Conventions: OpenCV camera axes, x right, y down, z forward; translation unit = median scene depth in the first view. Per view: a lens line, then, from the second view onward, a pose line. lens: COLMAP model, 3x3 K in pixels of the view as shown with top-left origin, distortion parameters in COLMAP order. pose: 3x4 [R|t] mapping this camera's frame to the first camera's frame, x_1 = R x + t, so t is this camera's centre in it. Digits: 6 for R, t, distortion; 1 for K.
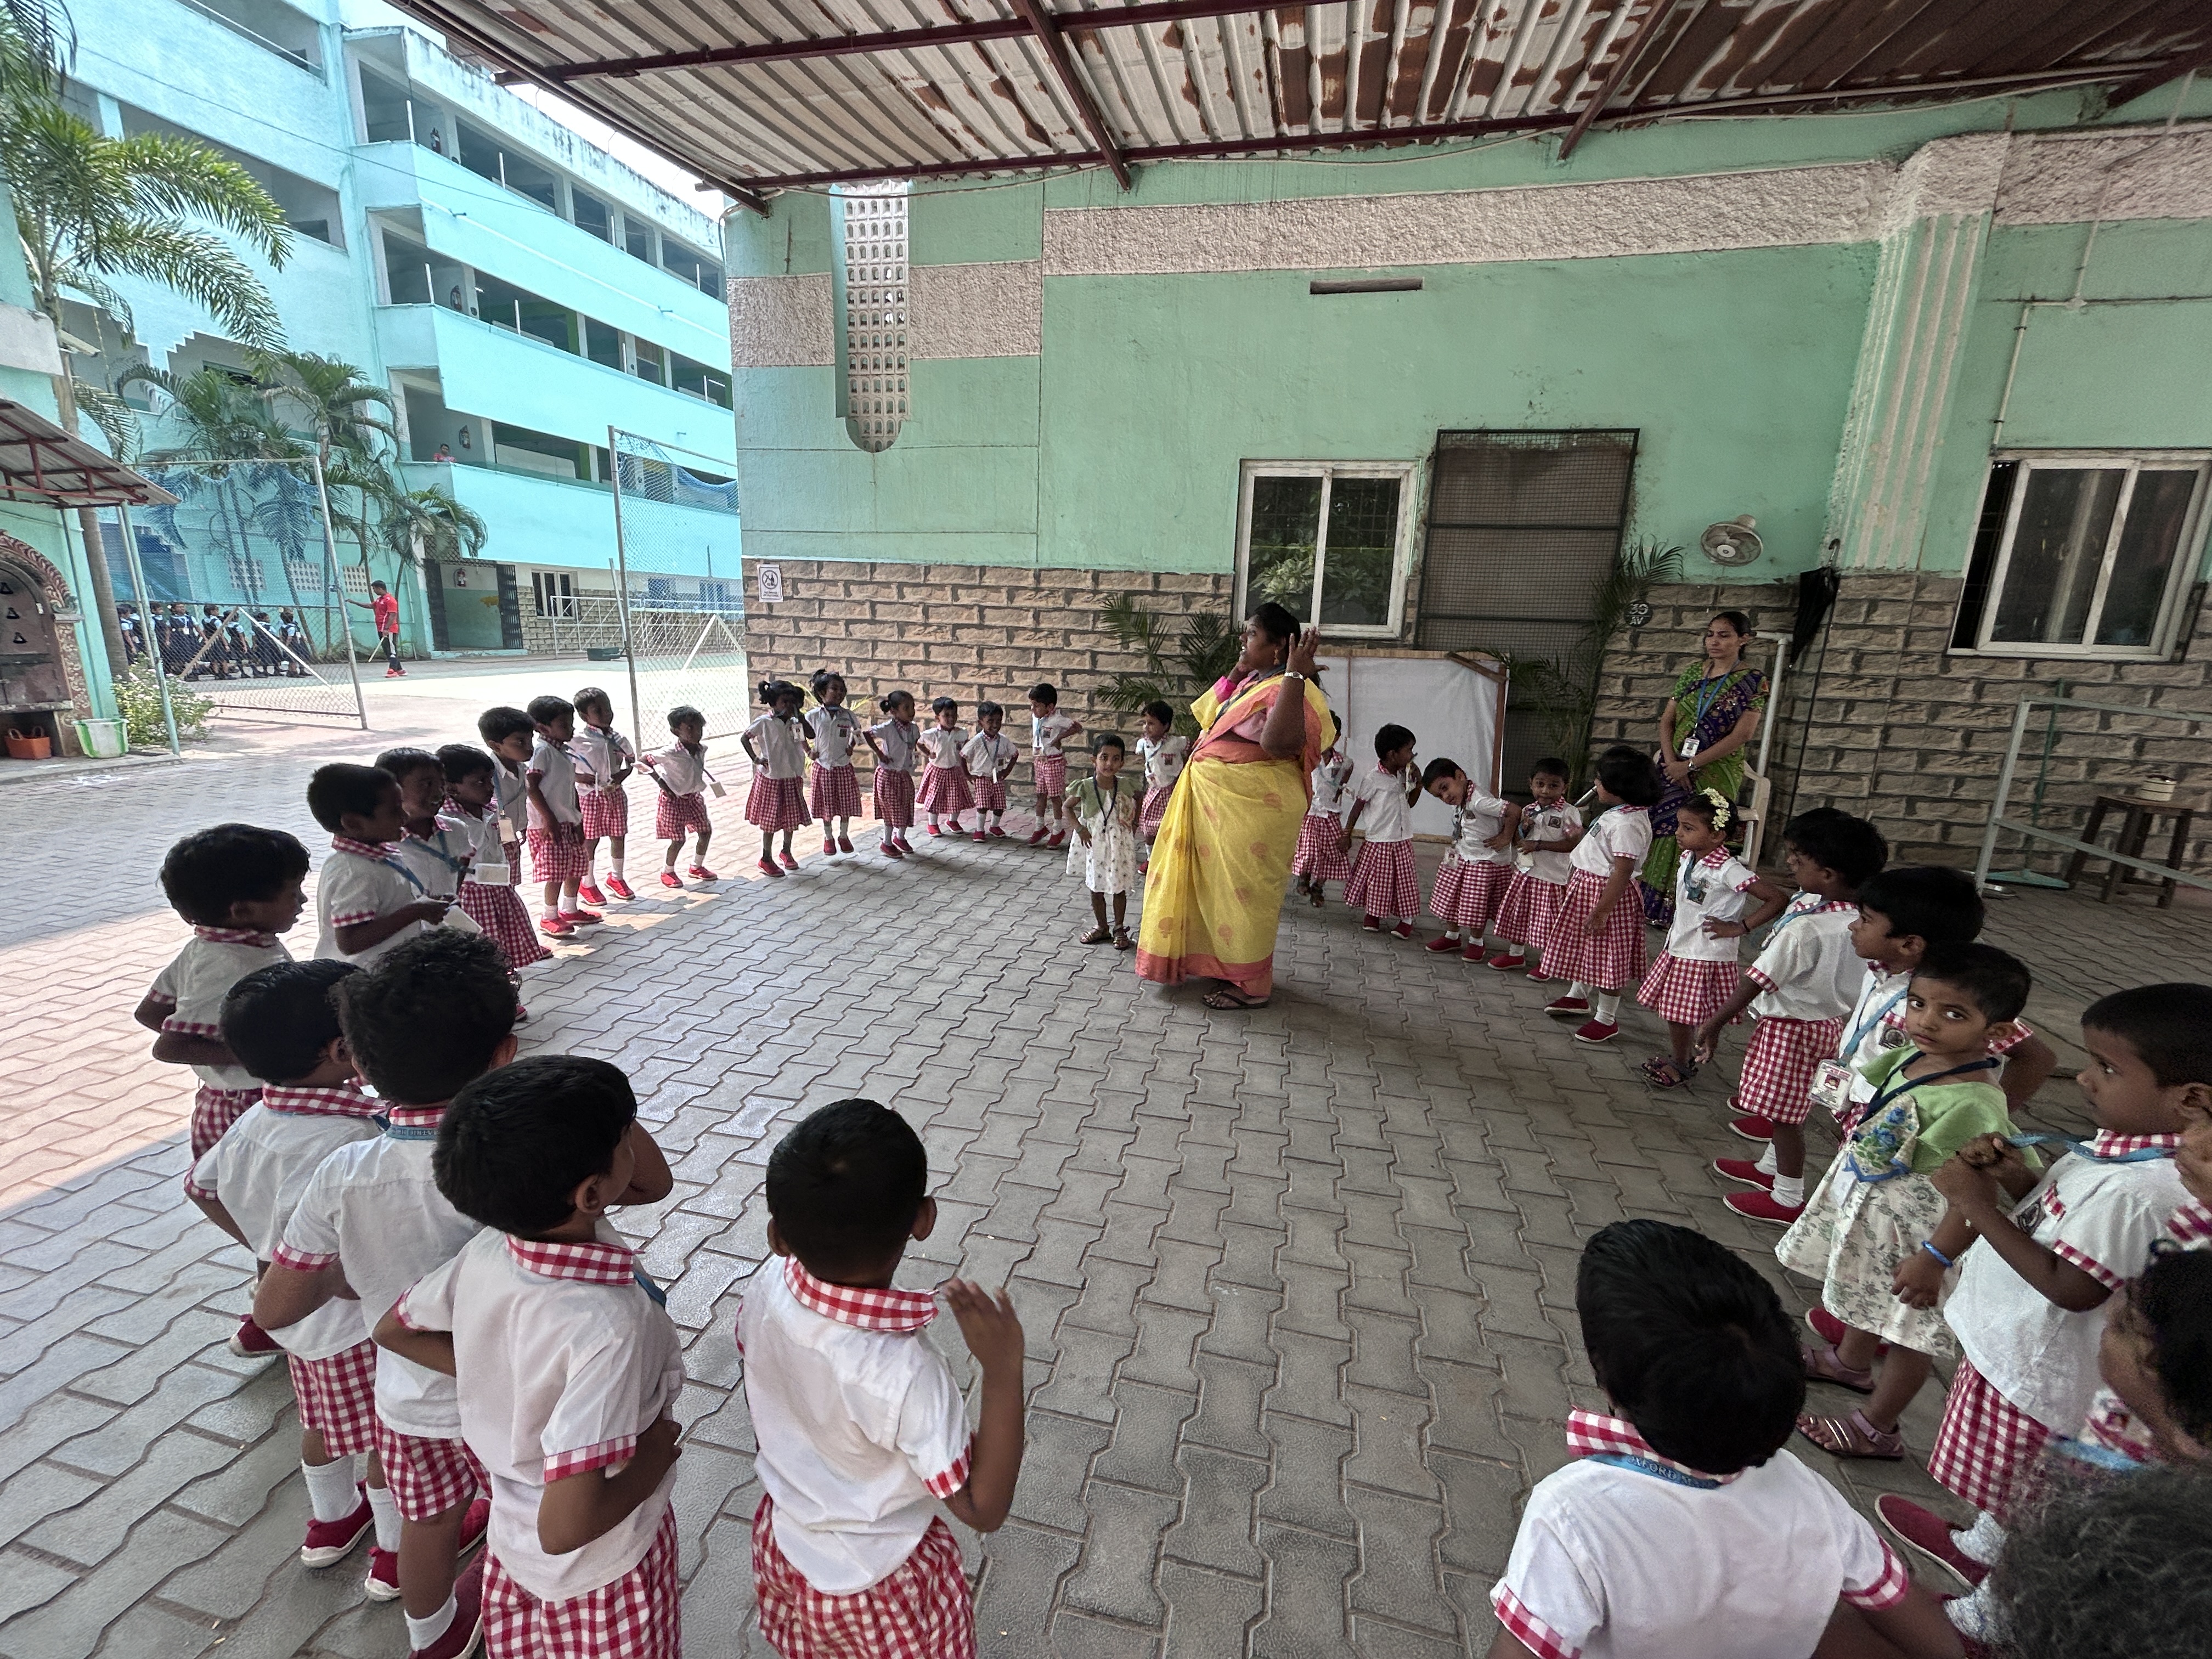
lens RADIAL K [[892.5, 0, 1106.0], [0, 892.5, 829.5], [0, 0, 1]] dist [0.002195, 0.000121]
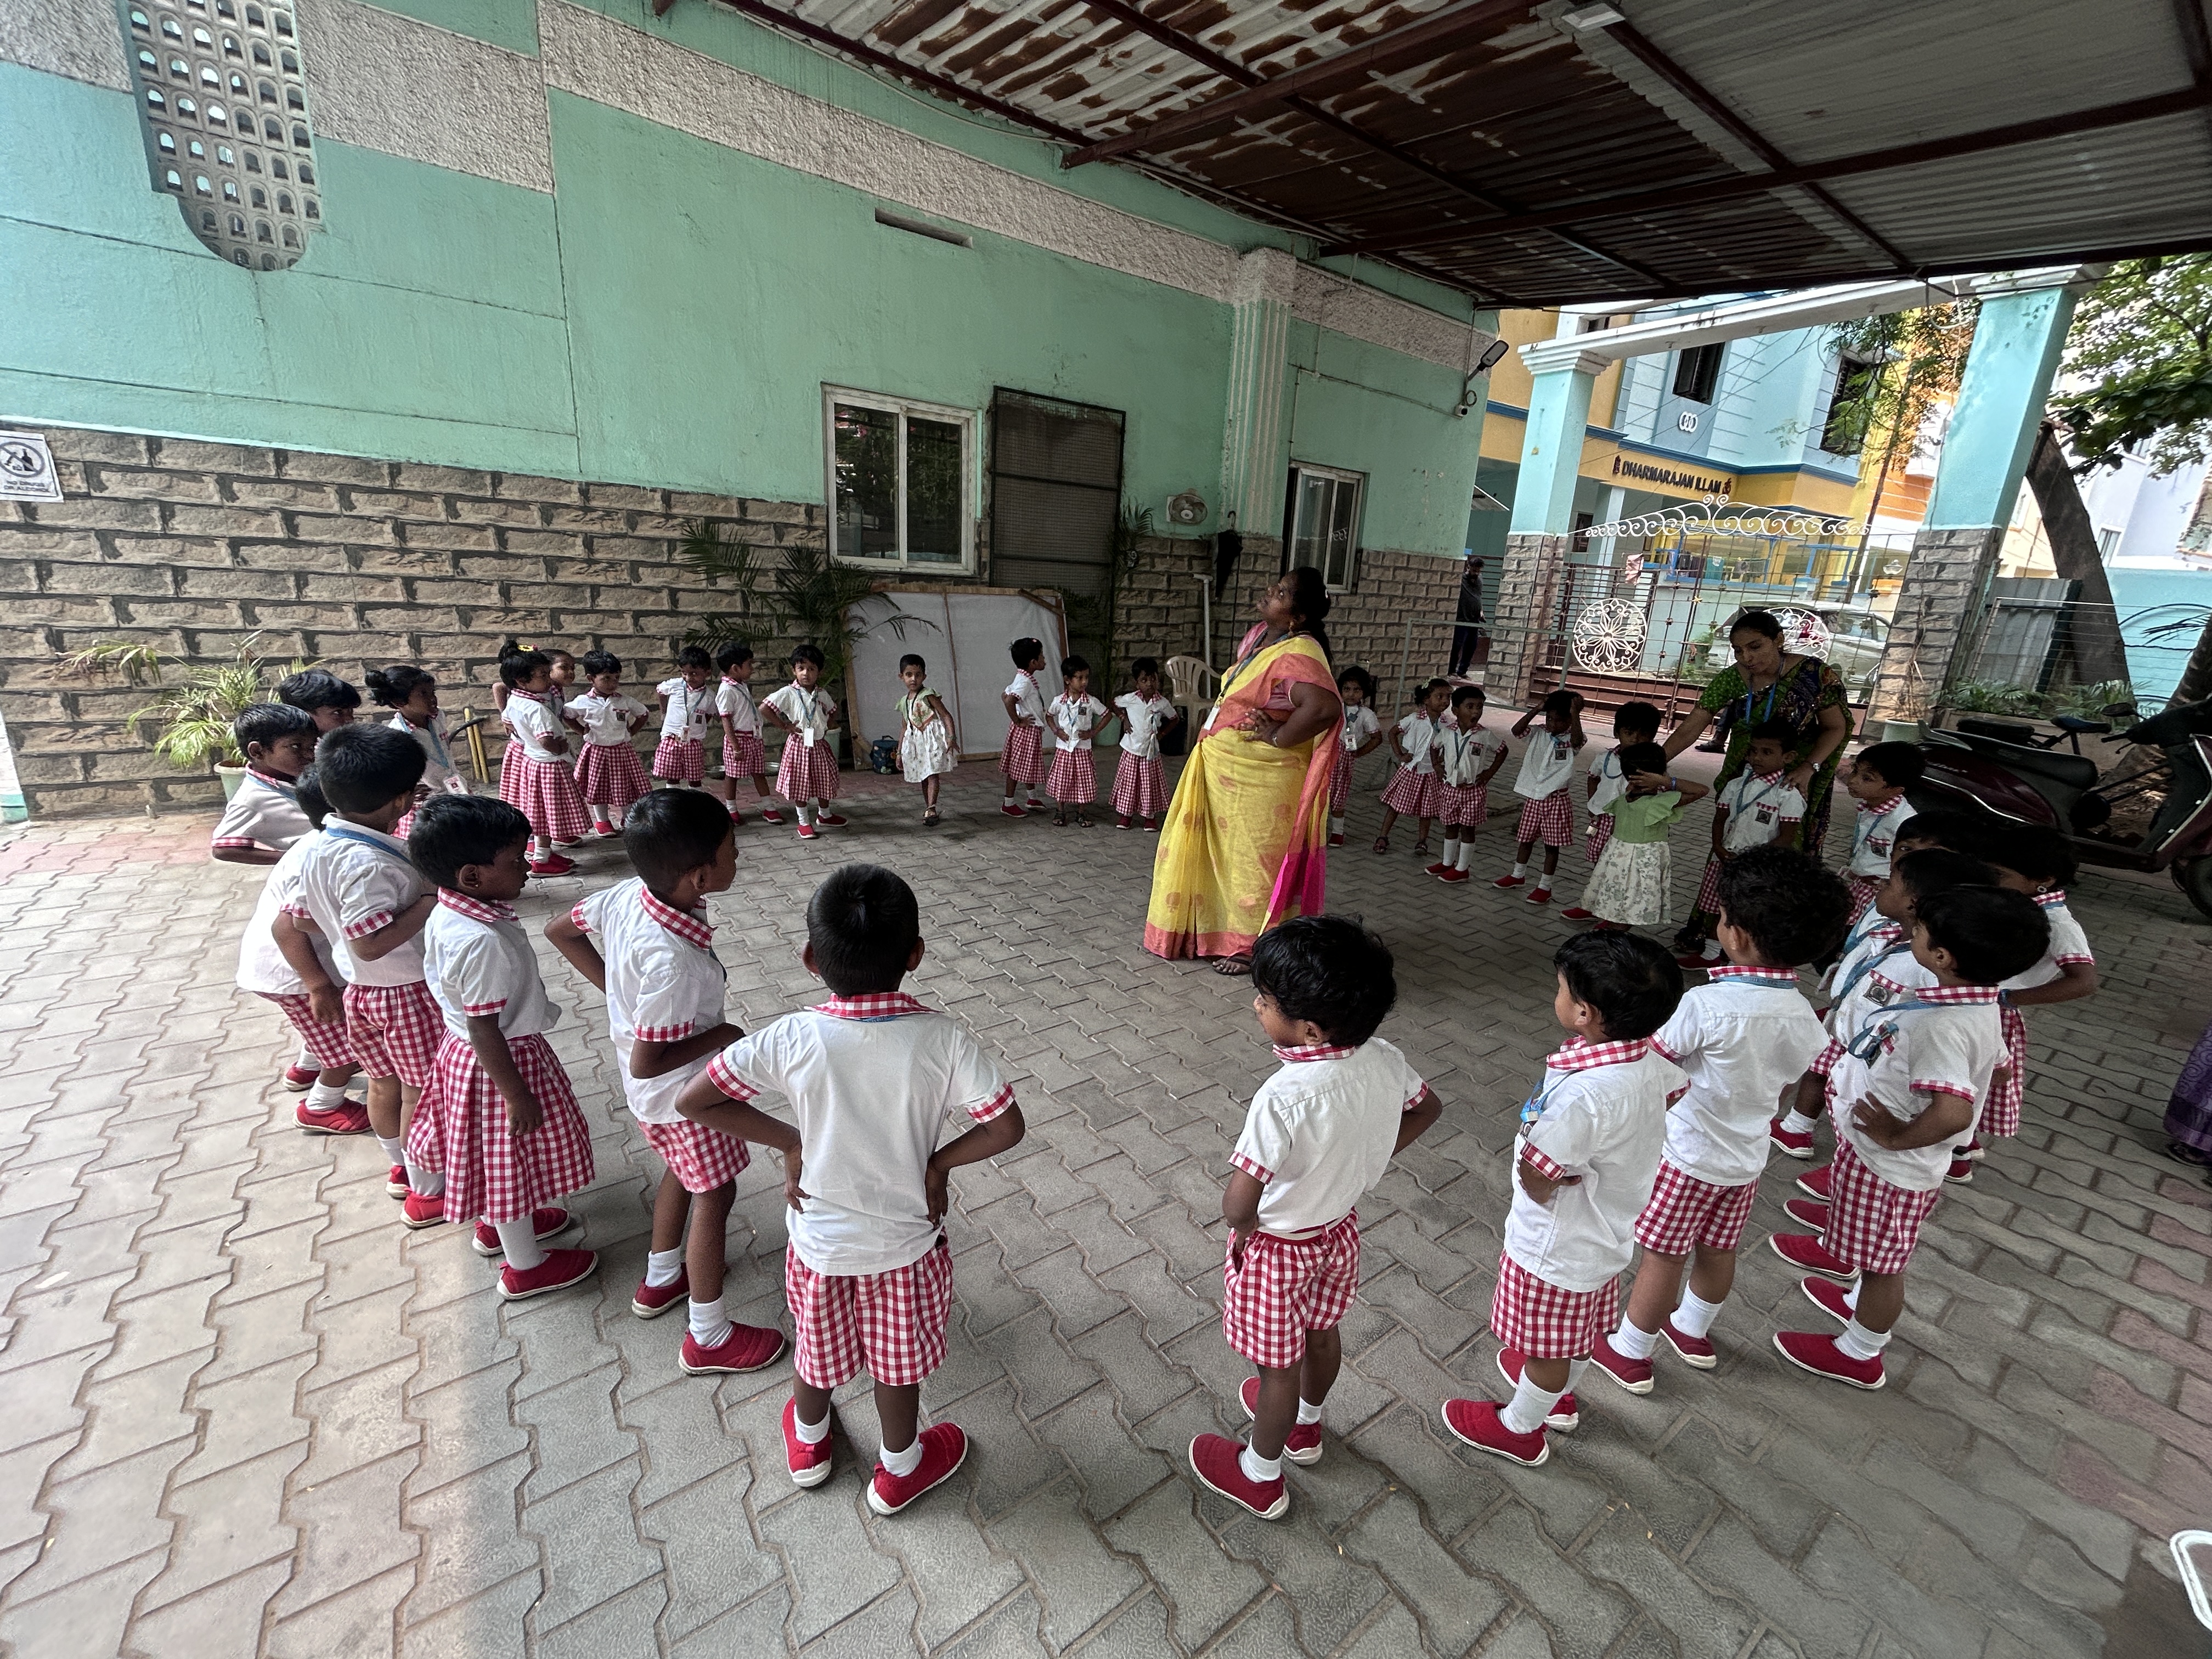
lens RADIAL K [[889.1, 0, 1106.0], [0, 889.1, 829.5], [0, 0, 1]] dist [-0.001655, 0.000348]
pose [[0.658216, -0.202917, 0.724966, -0.431668], [0.138115, 0.979193, 0.148677, -0.048997], [-0.740051, 0.002267, 0.672547, 0.146351]]
